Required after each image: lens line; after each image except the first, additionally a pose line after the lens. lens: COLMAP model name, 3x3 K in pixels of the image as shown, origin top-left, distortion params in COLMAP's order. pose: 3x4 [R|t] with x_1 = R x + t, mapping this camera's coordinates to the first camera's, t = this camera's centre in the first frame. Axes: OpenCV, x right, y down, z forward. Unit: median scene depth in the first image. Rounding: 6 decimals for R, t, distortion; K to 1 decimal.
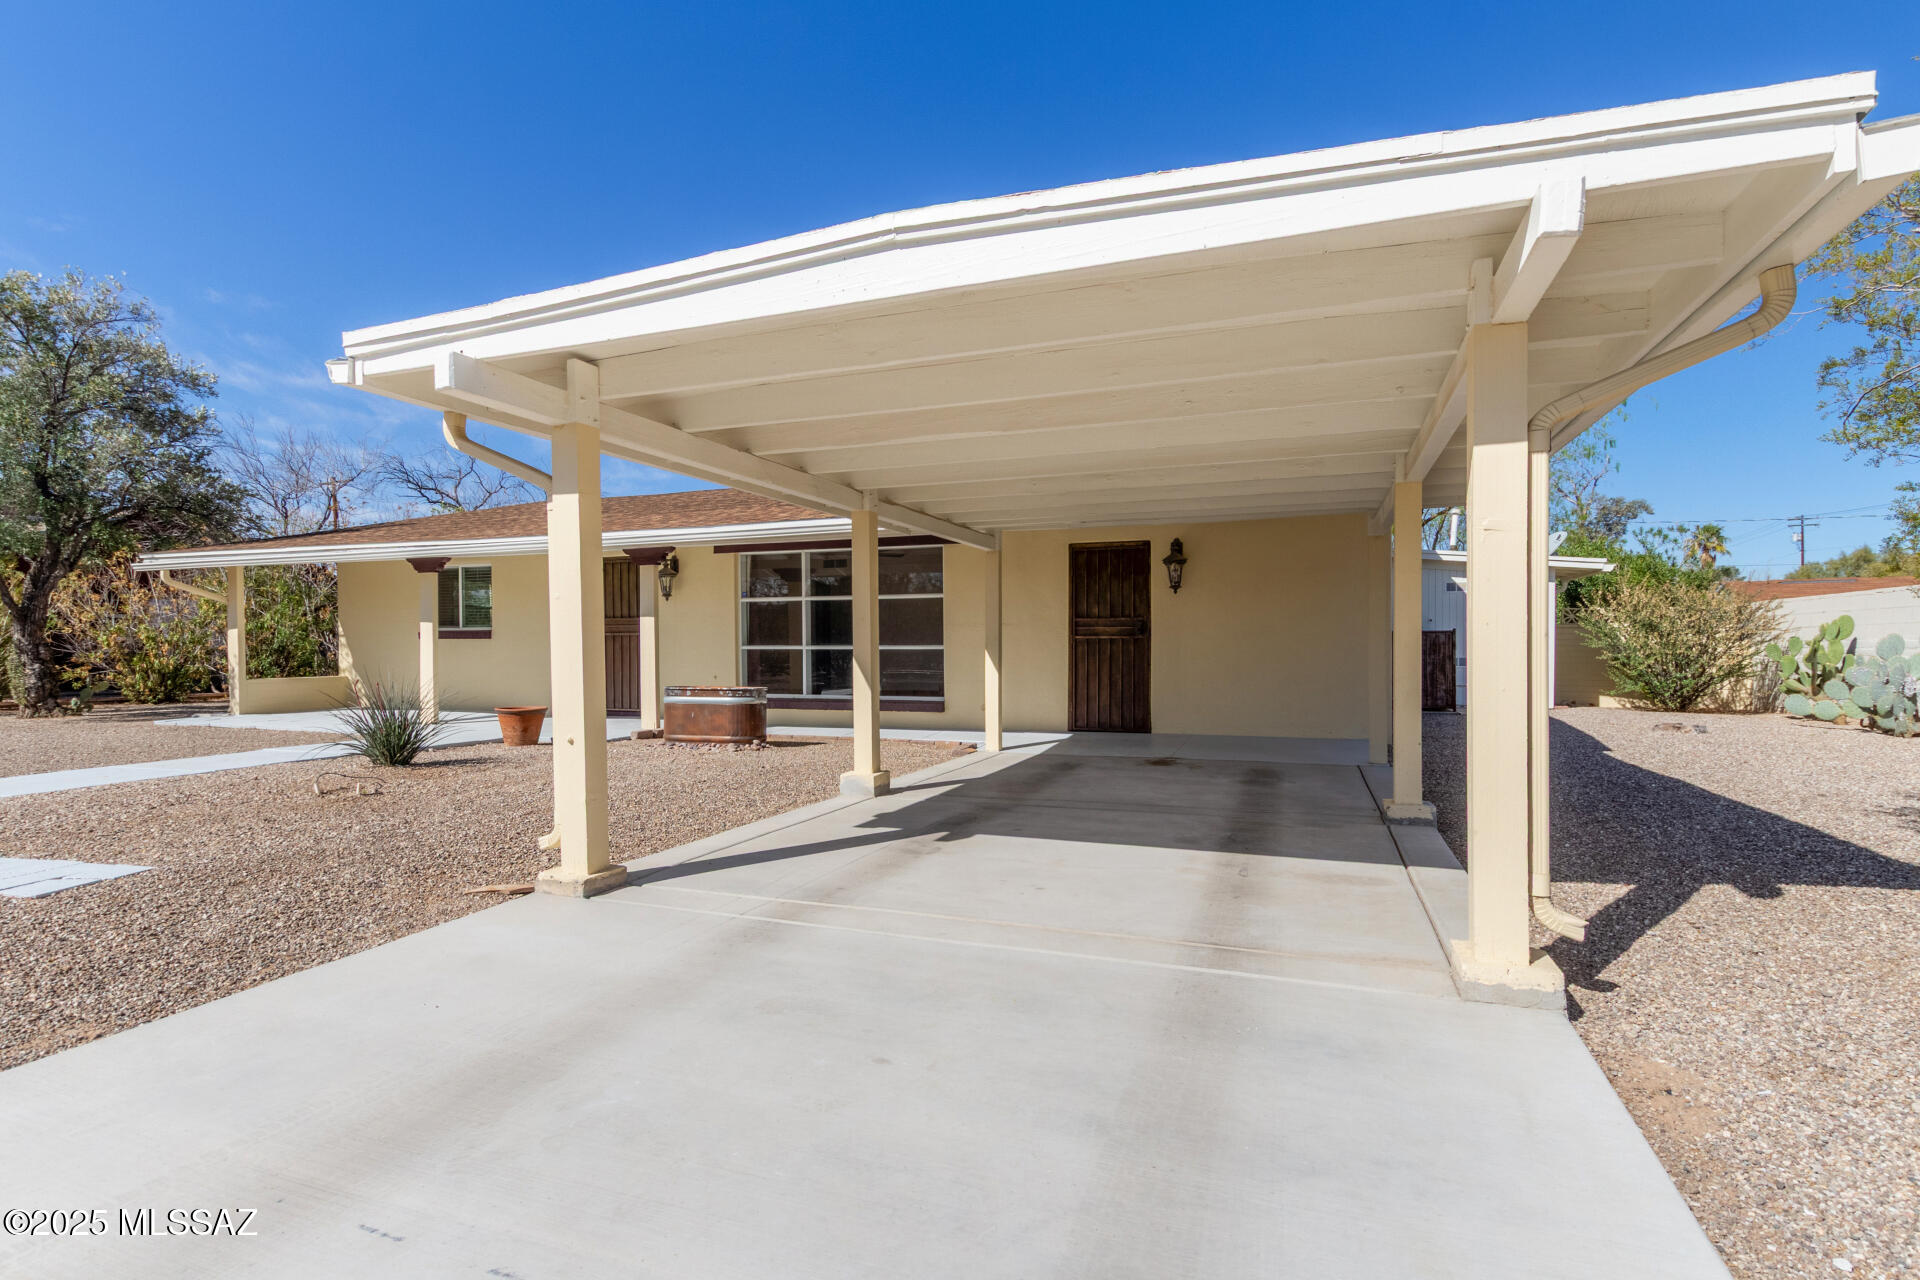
lens RADIAL K [[913.4, 0, 964.9], [0, 913.4, 642.6], [0, 0, 1]] dist [0.009870, -0.003713]
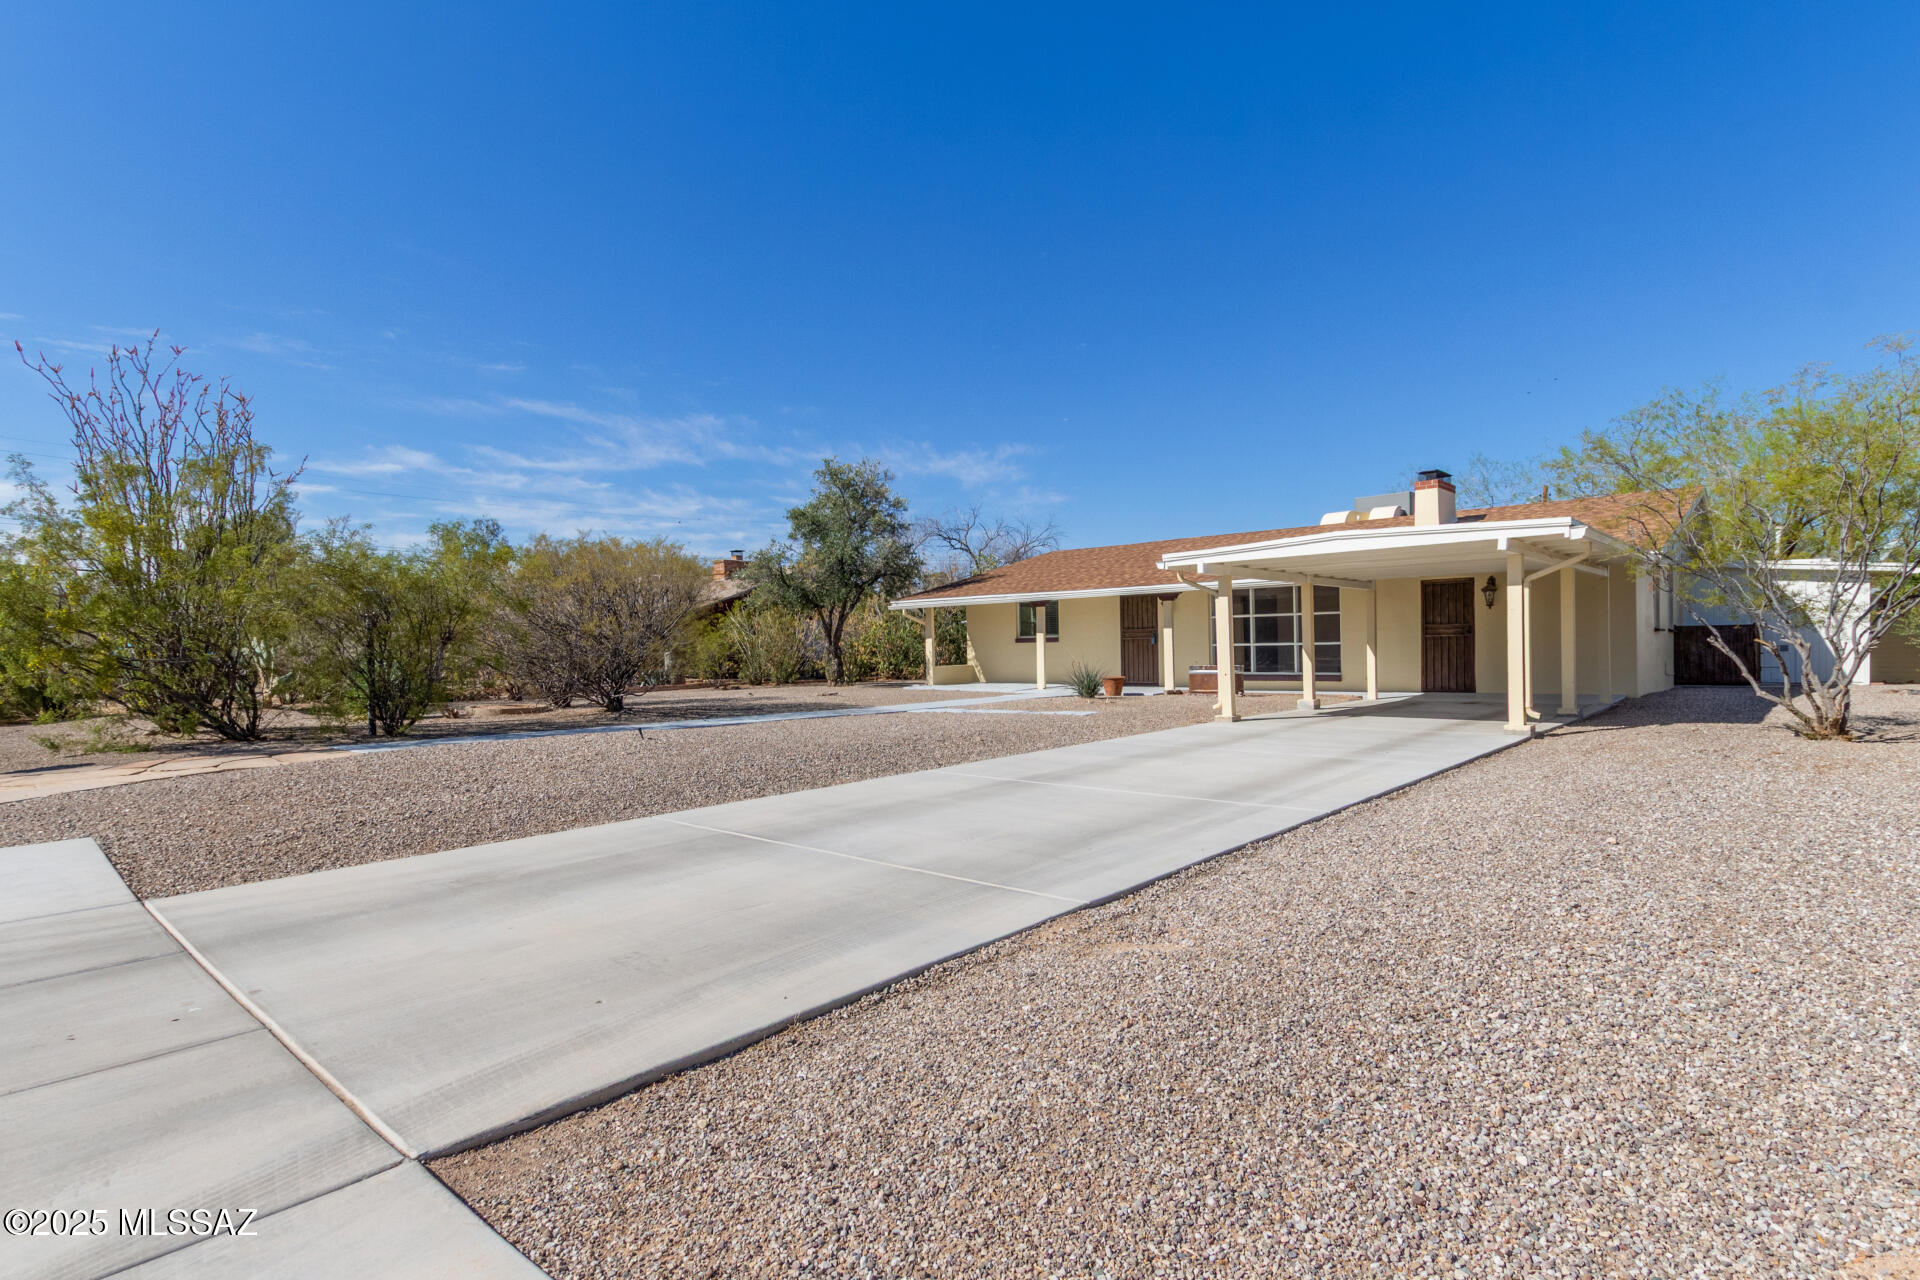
lens RADIAL K [[913.4, 0, 964.9], [0, 913.4, 642.6], [0, 0, 1]] dist [0.009870, -0.003713]
pose [[0.924704, -0.014164, -0.380423, -0.021399], [0.014710, 0.999891, -0.001474, -0.003999], [0.380402, -0.004233, 0.924811, -0.885017]]
